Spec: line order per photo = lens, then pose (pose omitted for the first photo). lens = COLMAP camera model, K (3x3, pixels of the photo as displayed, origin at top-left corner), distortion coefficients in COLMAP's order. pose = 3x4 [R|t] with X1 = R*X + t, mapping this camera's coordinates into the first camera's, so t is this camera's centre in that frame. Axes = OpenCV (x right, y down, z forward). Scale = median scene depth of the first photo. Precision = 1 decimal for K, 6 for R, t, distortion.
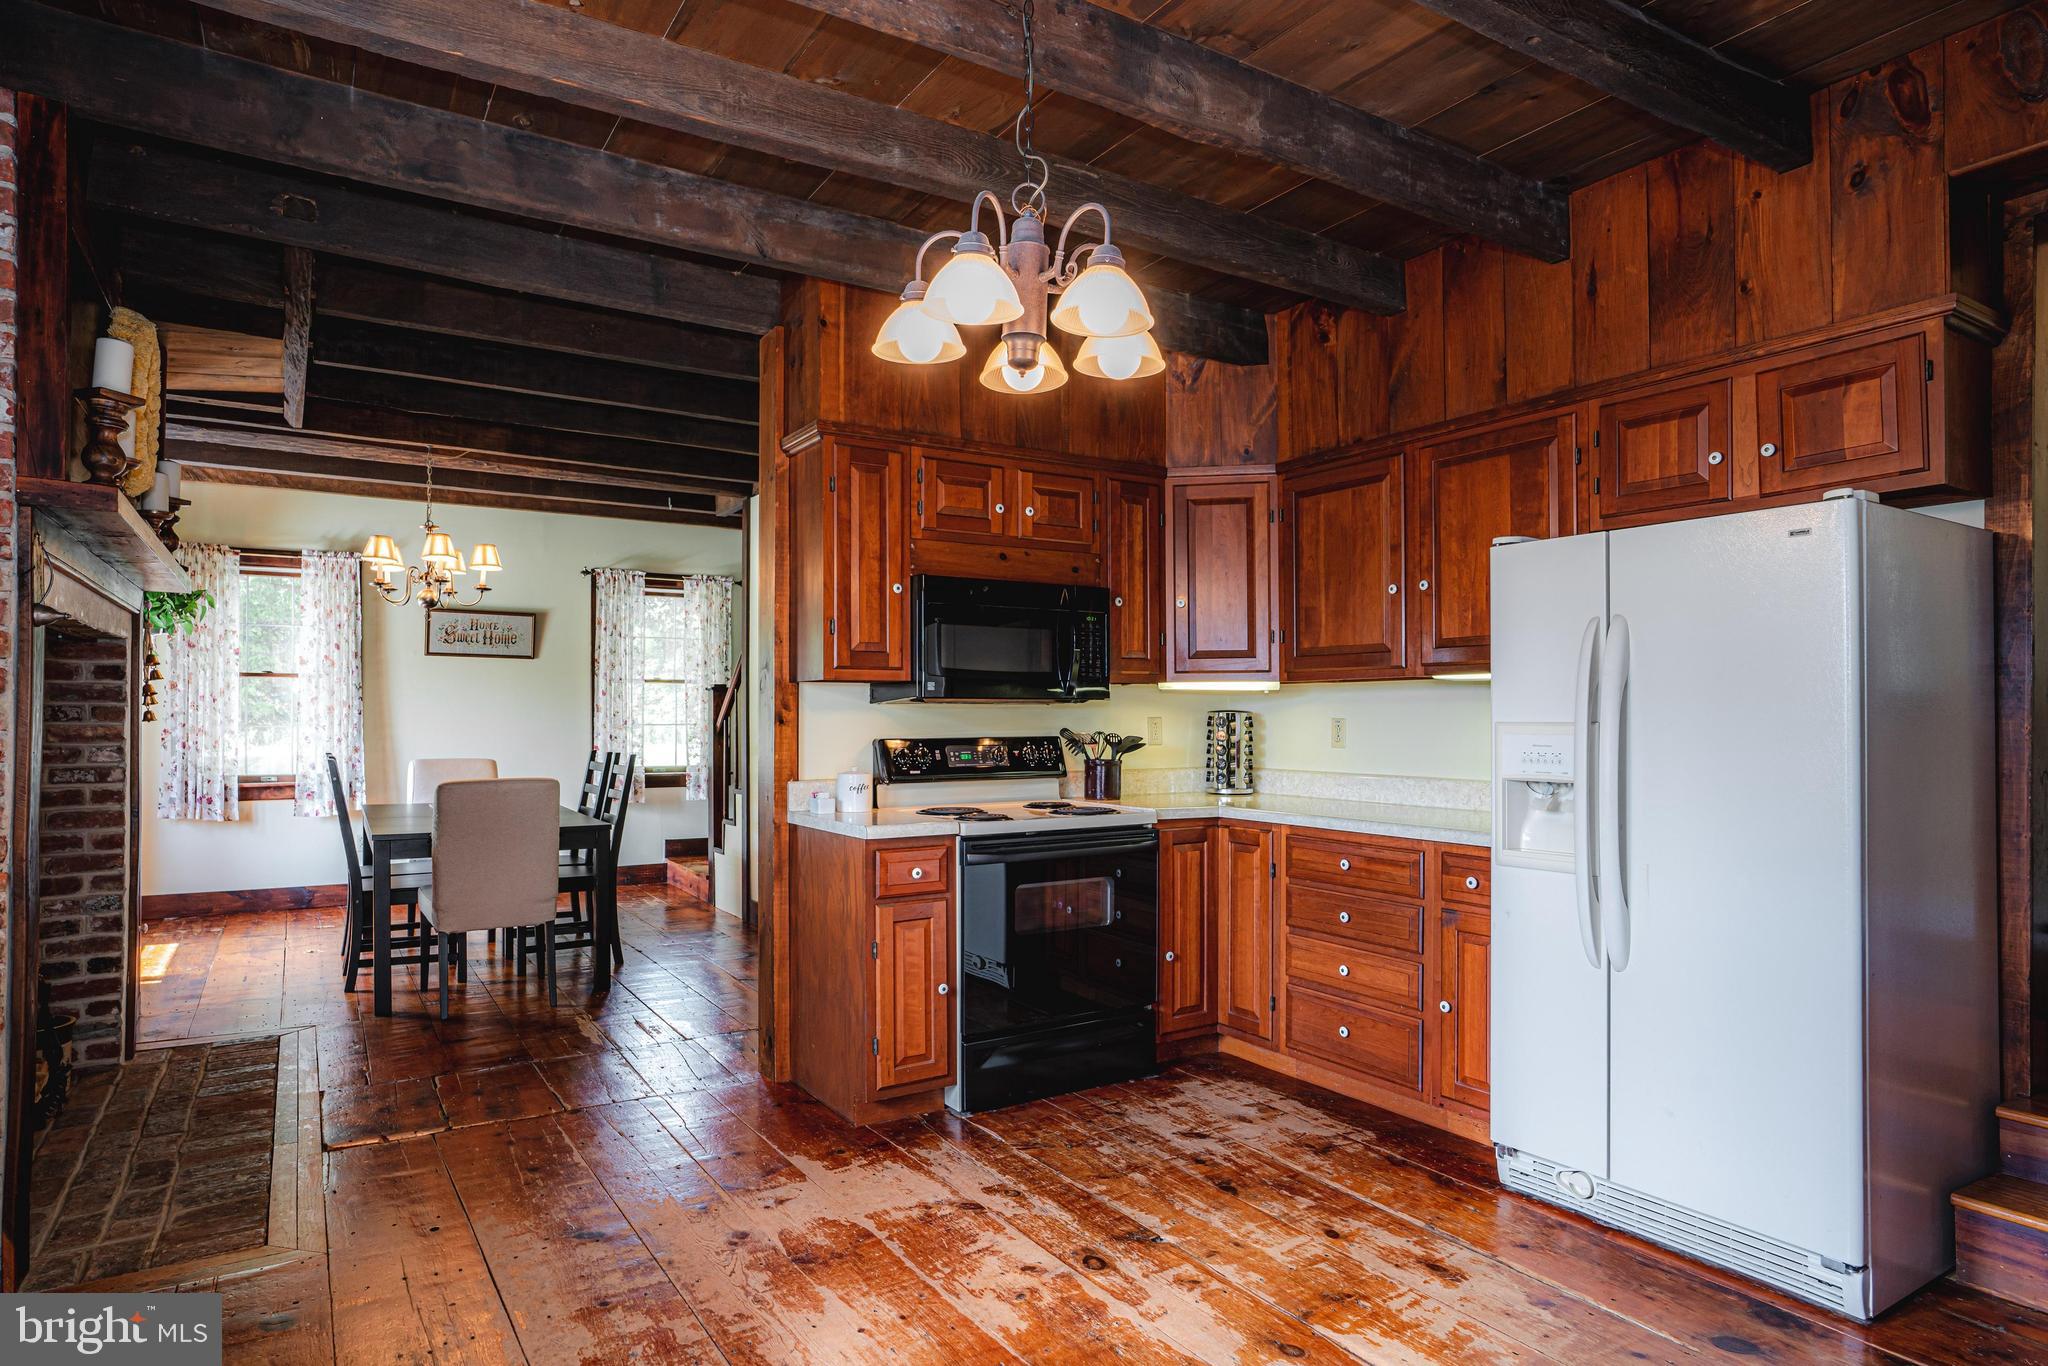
lens RADIAL K [[1180.9, 0, 1007.5], [0, 1180.9, 710.8], [0, 0, 1]] dist [-0.032768, 0.025944]
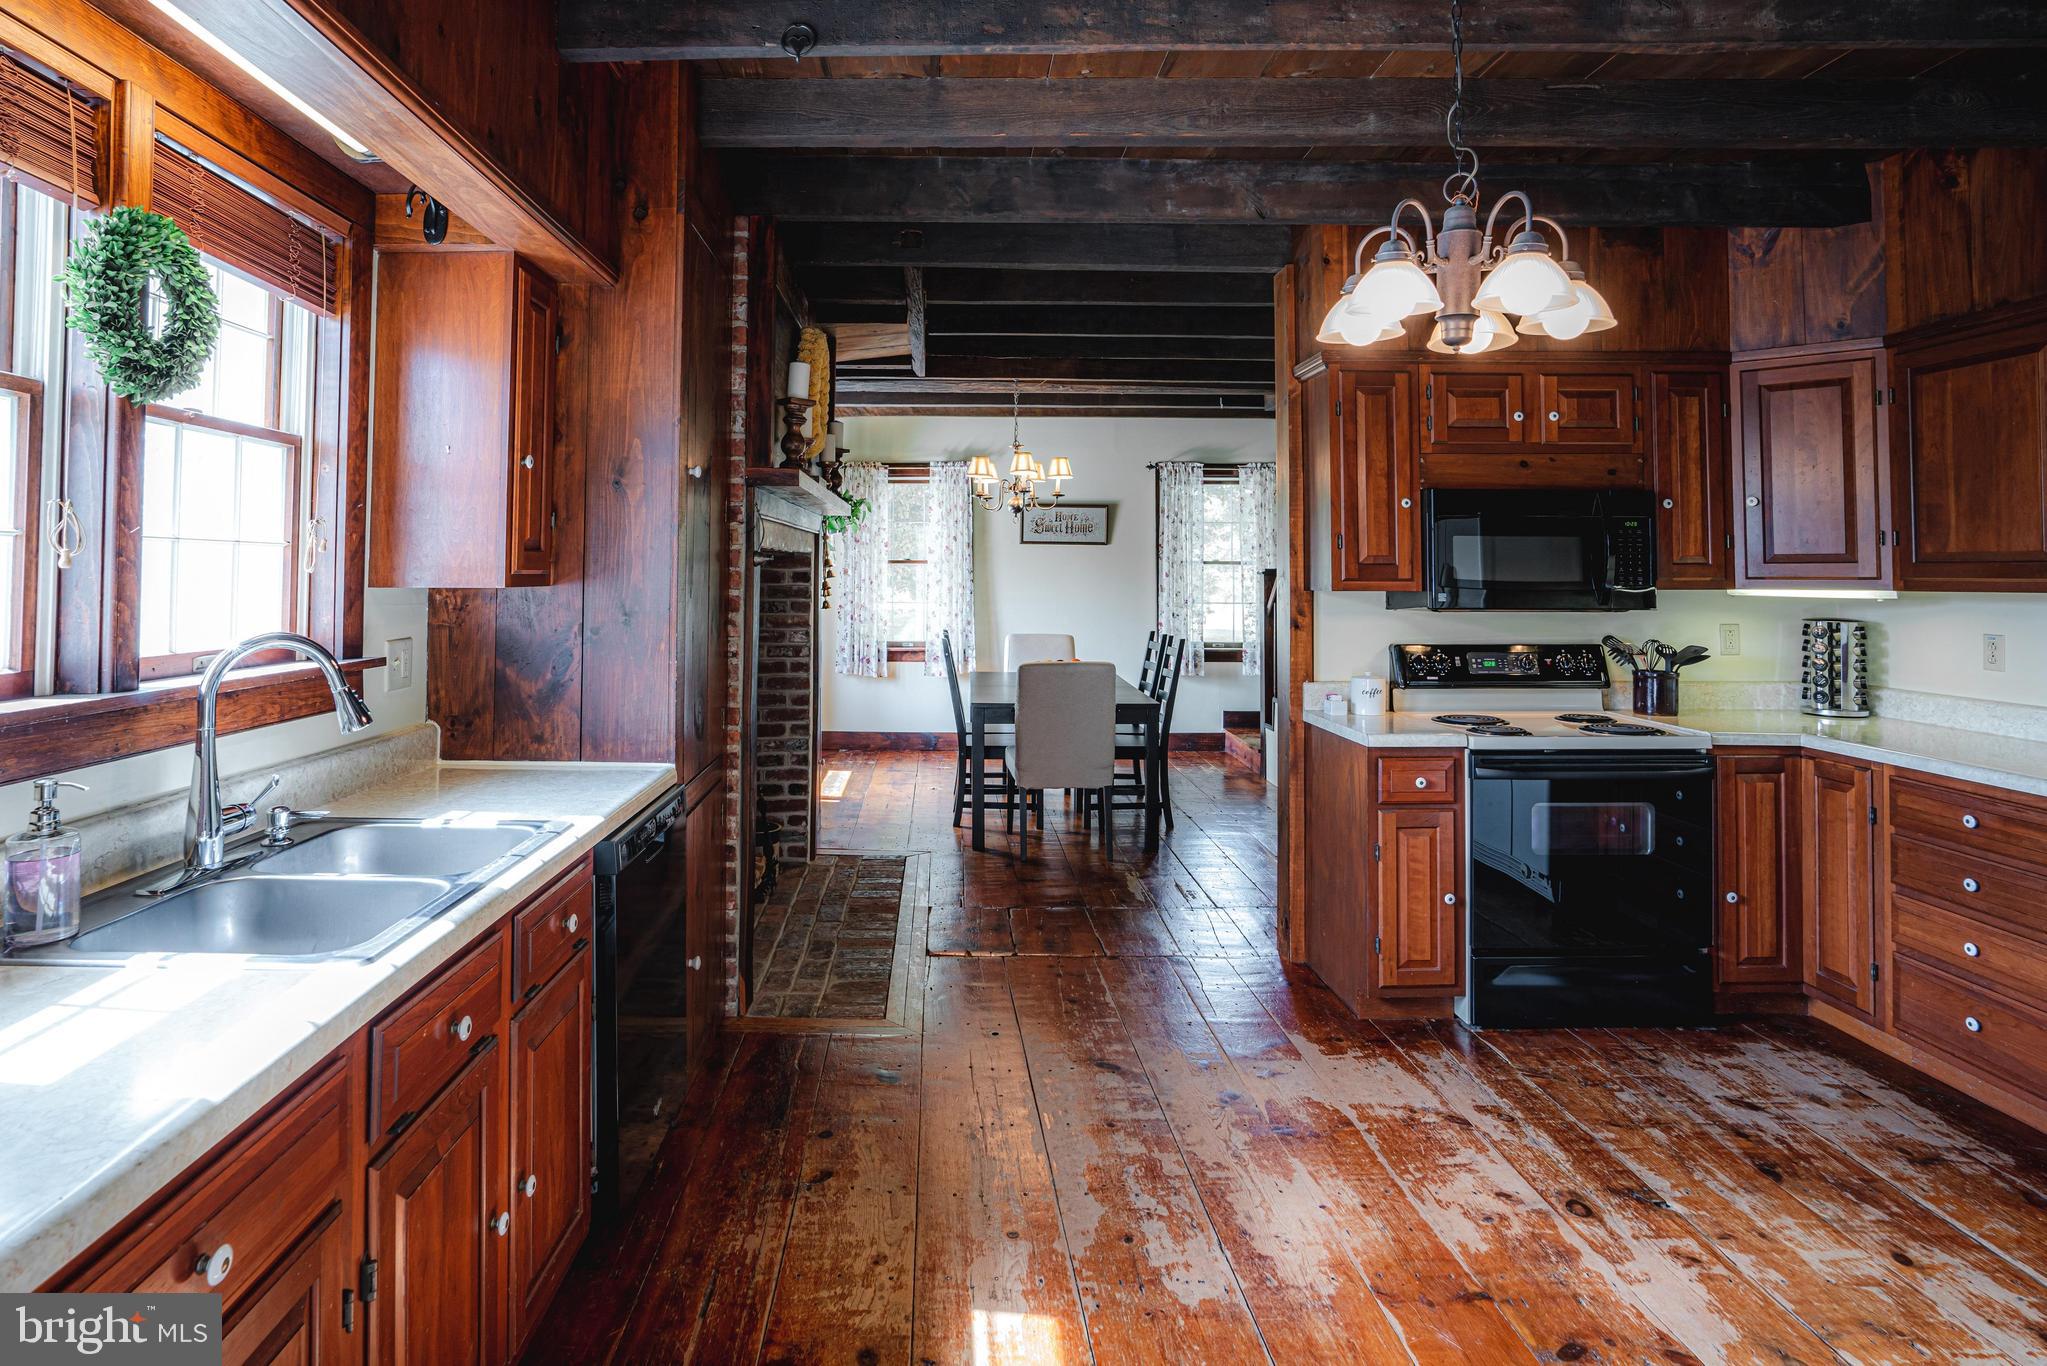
lens RADIAL K [[1165.4, 0, 922.3], [0, 1165.4, 524.5], [0, 0, 1]] dist [-0.032411, 0.015929]
pose [[0.843798, -0.016602, -0.536403, 0.091366], [0.000072, 0.999525, -0.030822, -0.051251], [0.536660, 0.025969, 0.843399, -0.086260]]
